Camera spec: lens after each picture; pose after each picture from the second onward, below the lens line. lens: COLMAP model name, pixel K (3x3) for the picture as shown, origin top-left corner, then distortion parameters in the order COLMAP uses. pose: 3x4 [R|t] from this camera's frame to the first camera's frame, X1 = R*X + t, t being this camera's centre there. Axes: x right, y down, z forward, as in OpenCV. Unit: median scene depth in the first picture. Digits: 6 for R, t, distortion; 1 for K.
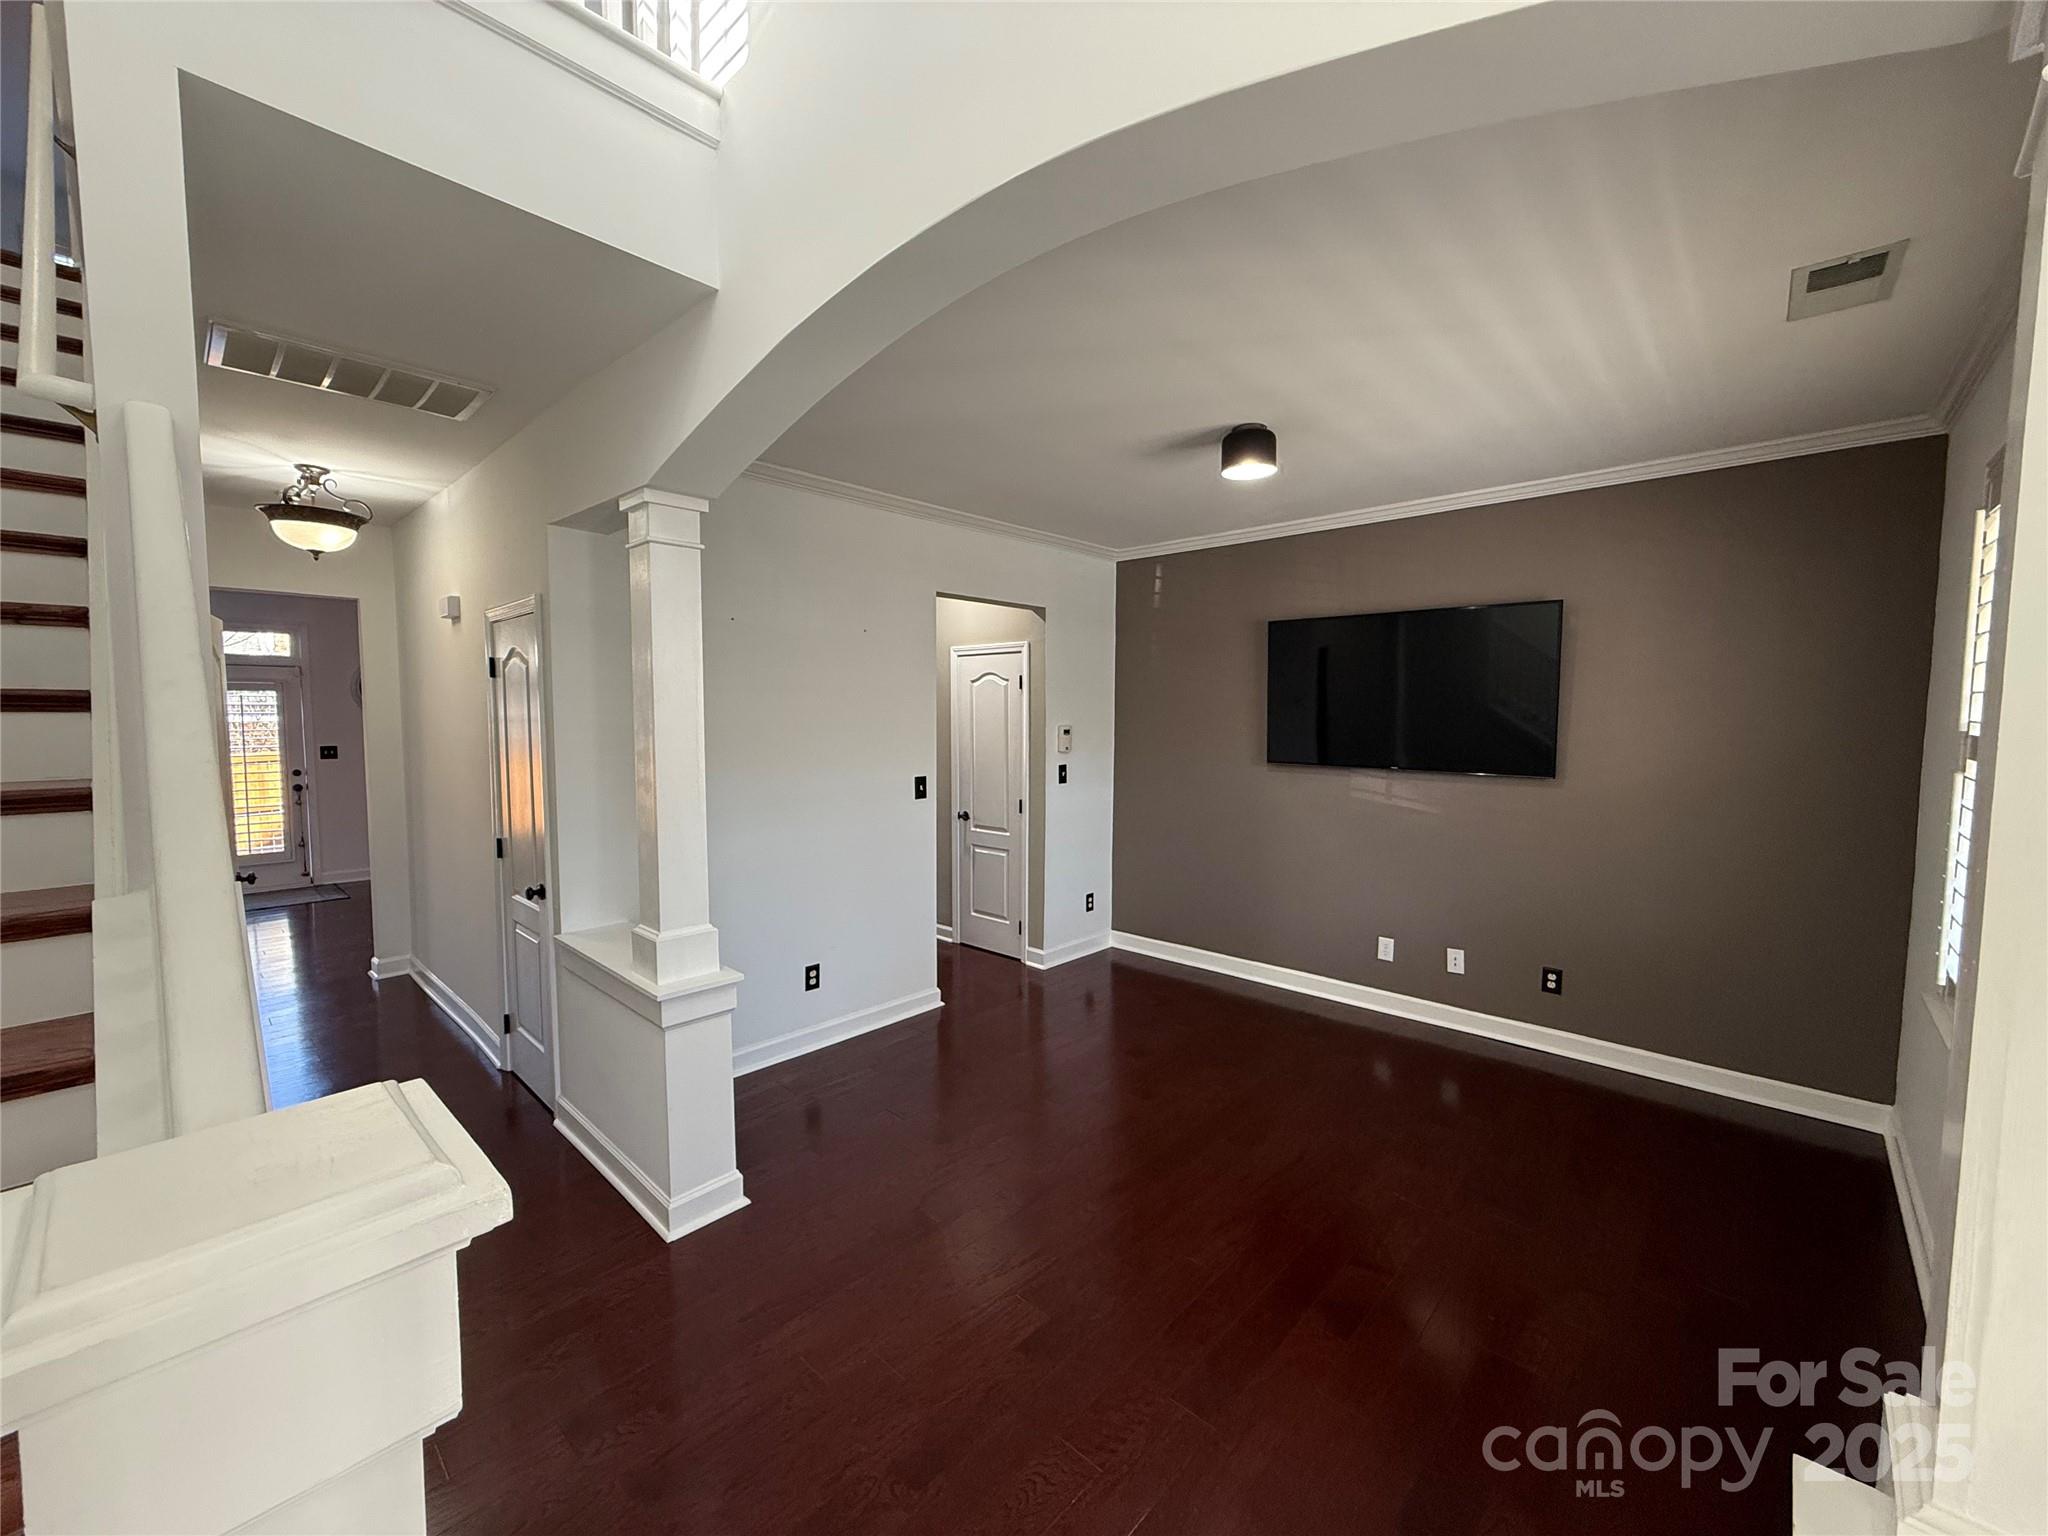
lens RADIAL K [[814.1, 0, 1020.7], [0, 814.1, 771.8], [0, 0, 1]] dist [0.003029, 0.001052]
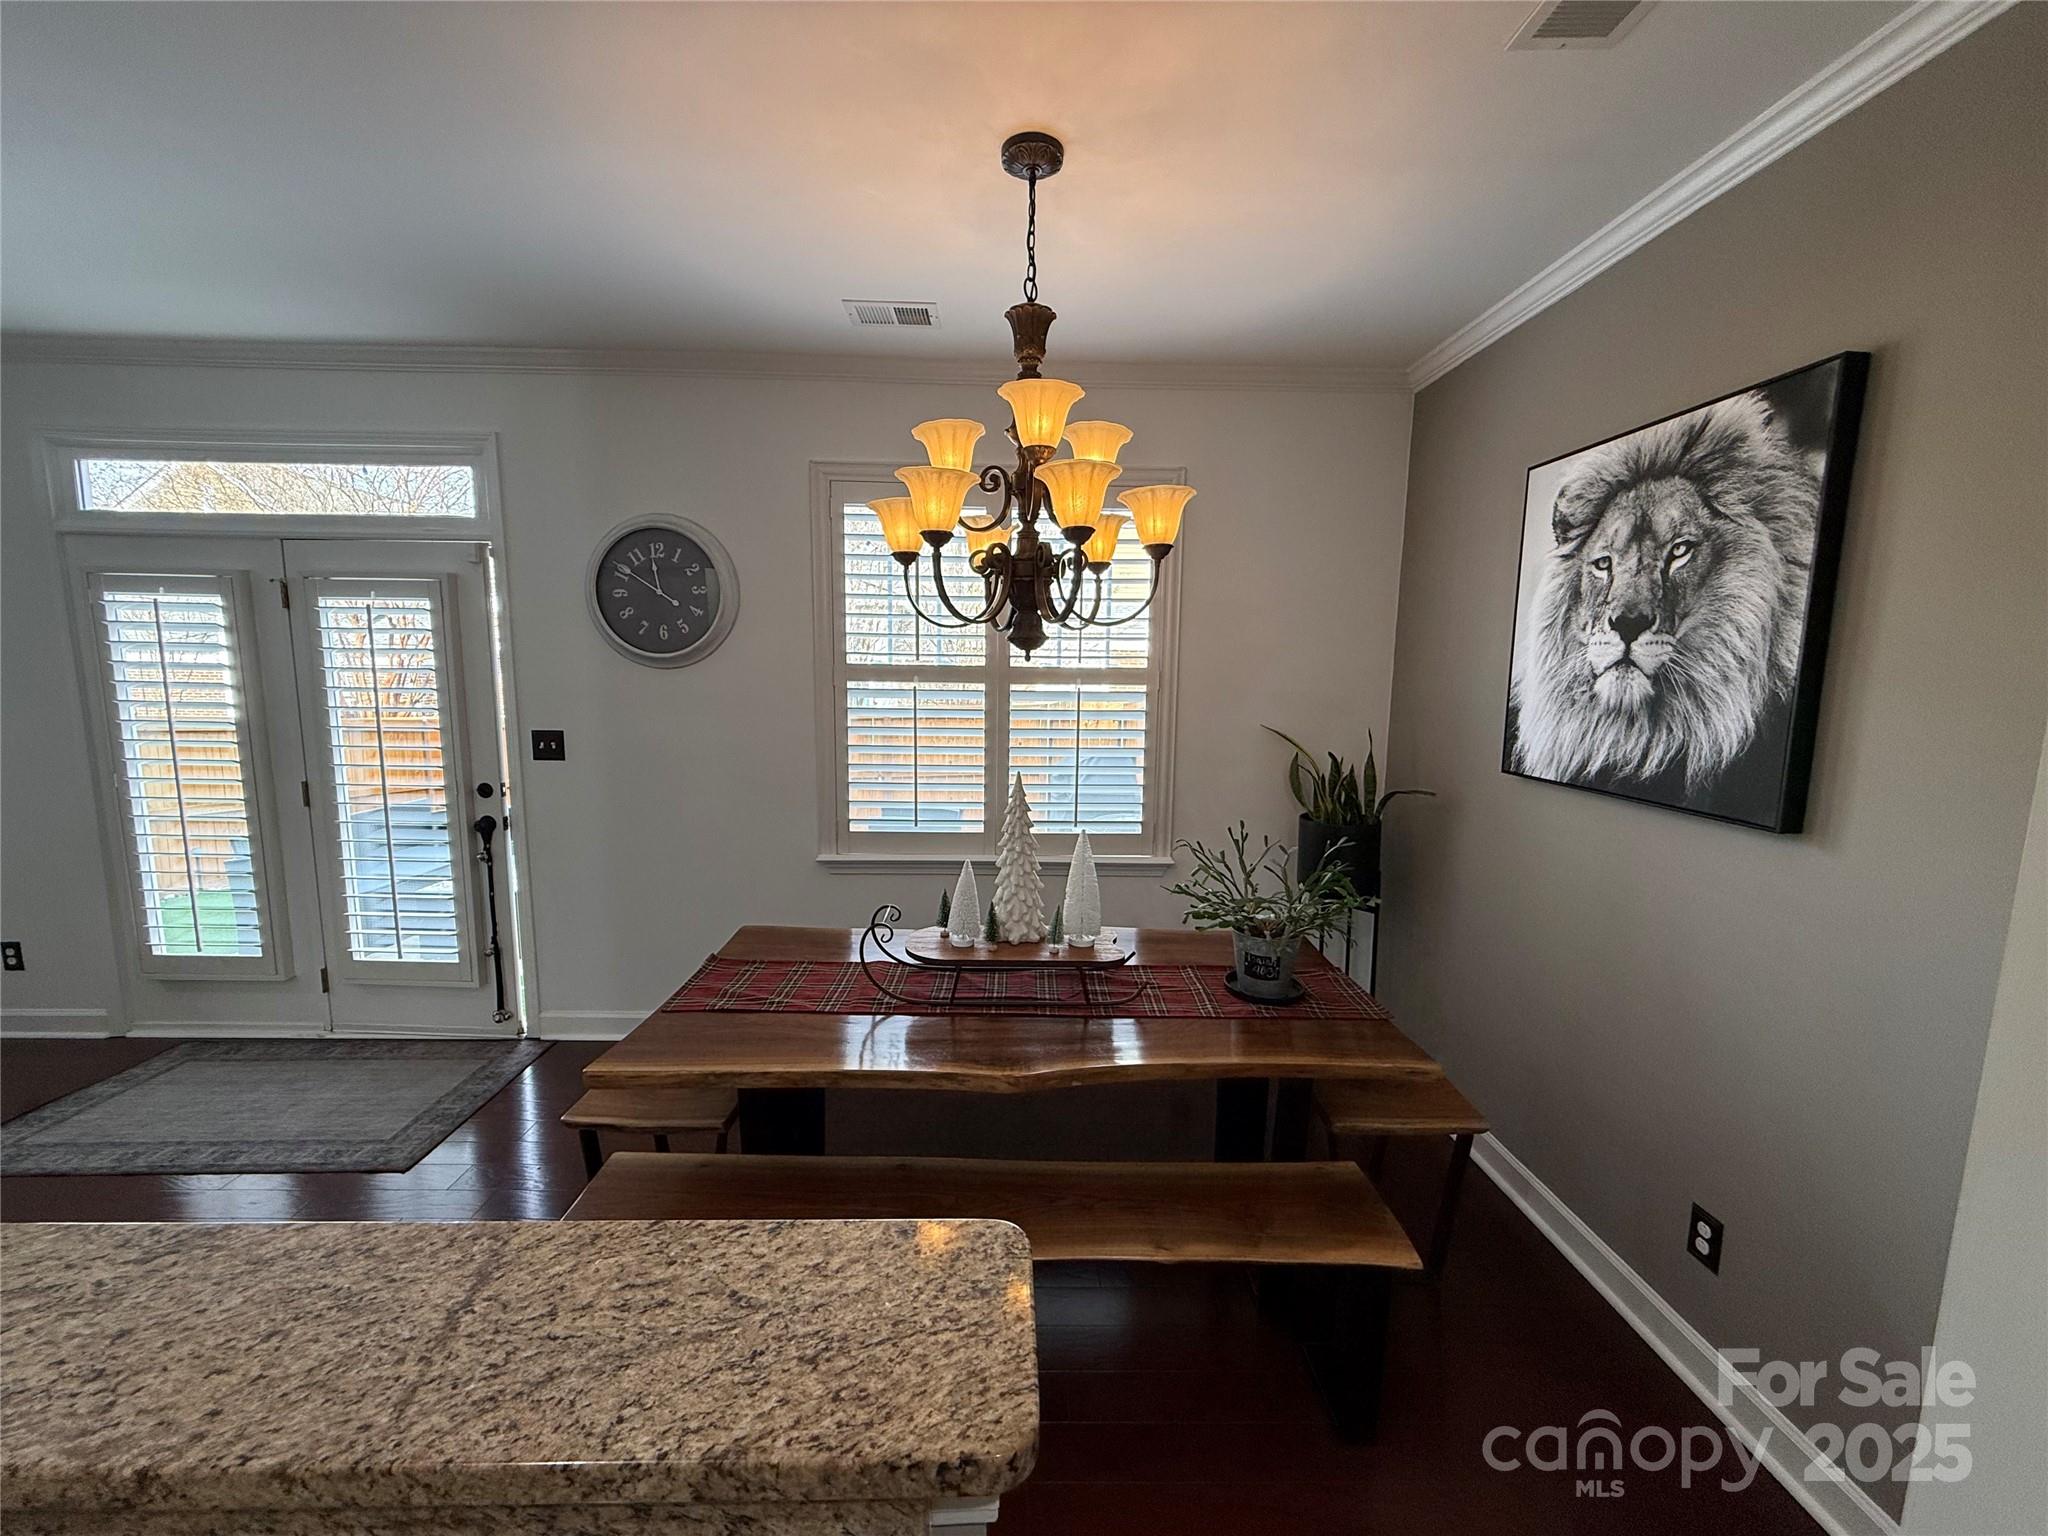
lens RADIAL K [[814.1, 0, 1014.6], [0, 814.1, 769.8], [0, 0, 1]] dist [0.003029, 0.001052]
pose [[0.688668, 0.103693, -0.717624, -1.088317], [-0.064795, 0.994563, 0.081529, -0.180412], [0.722176, -0.009648, 0.691642, 2.578139]]
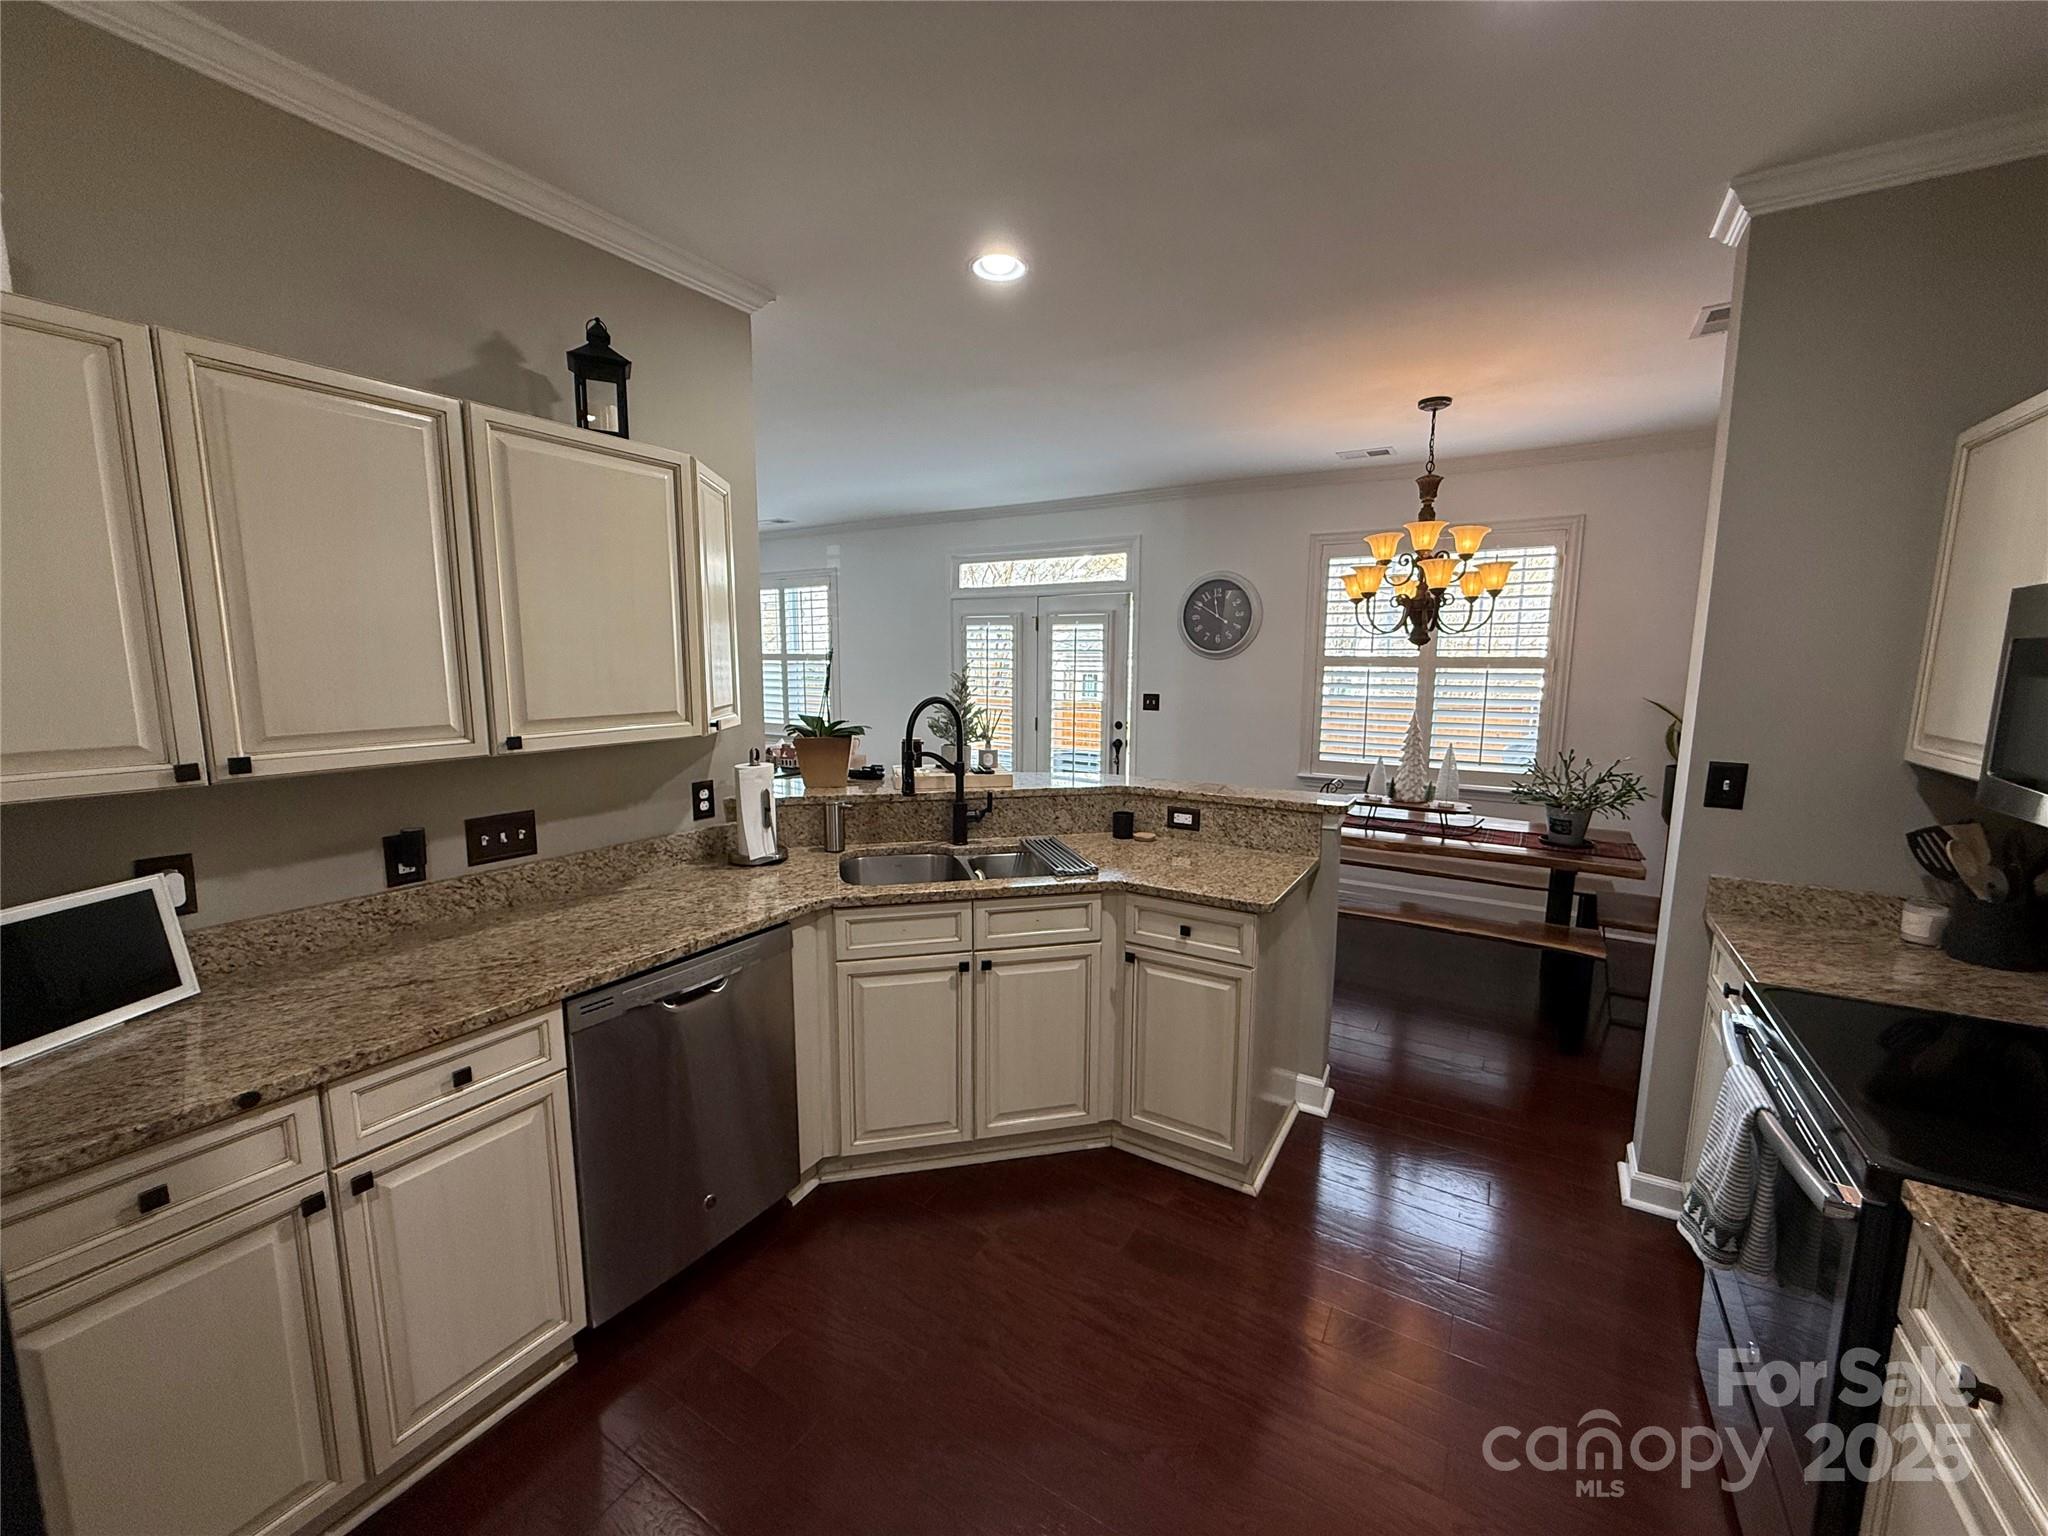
lens RADIAL K [[814.1, 0, 1025.9], [0, 814.1, 770.2], [0, 0, 1]] dist [0.003029, 0.001052]
pose [[0.198064, 0.133876, -0.971003, -0.320699], [-0.077986, 0.989641, 0.120538, -0.128234], [0.977082, 0.051850, 0.206453, 2.126696]]
